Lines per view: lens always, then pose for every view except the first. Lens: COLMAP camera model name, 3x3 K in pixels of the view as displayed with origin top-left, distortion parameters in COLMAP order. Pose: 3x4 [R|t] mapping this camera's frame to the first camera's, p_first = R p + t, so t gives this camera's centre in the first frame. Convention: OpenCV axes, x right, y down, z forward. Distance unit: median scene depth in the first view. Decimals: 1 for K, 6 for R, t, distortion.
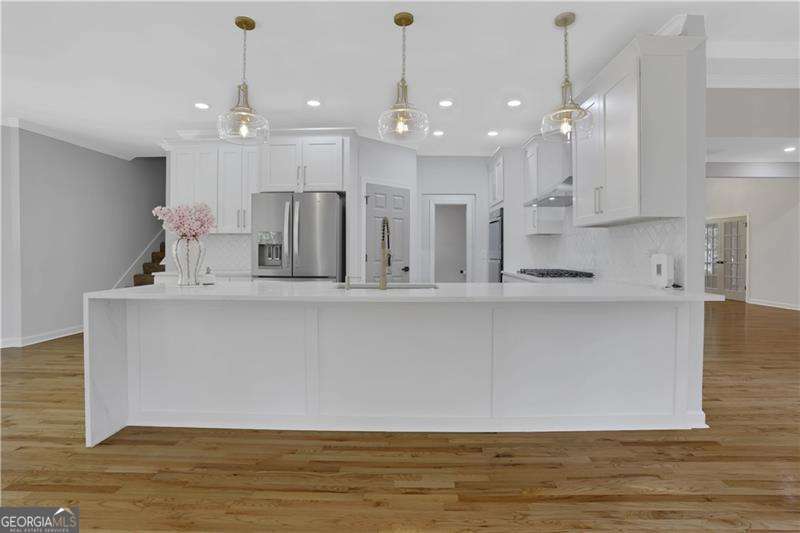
lens RADIAL K [[373.3, 0, 400.5], [0, 373.3, 261.0], [0, 0, 1]] dist [-0.077552, 0.034396]
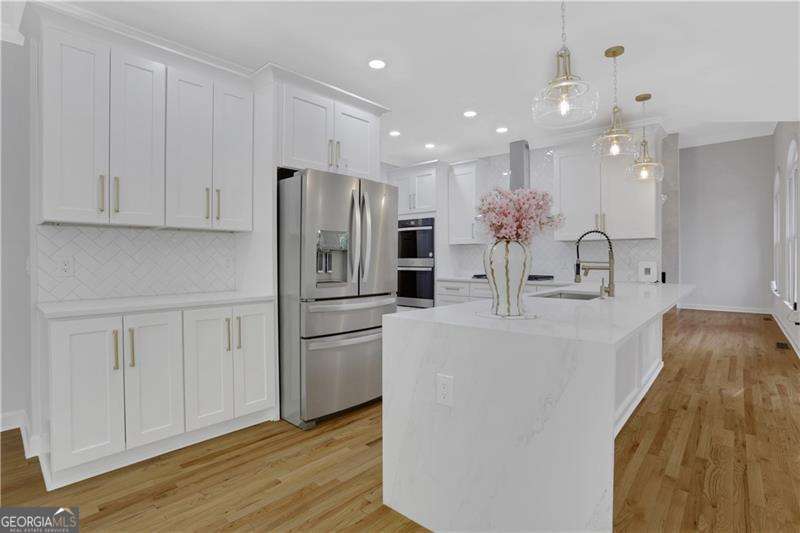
lens RADIAL K [[381.3, 0, 415.2], [0, 381.3, 262.9], [0, 0, 1]] dist [-0.078943, 0.037848]
pose [[0.663311, -0.011781, 0.748252, -1.324411], [0.017573, 0.999846, 0.000165, -0.034725], [-0.748138, 0.013039, 0.663415, 0.757460]]
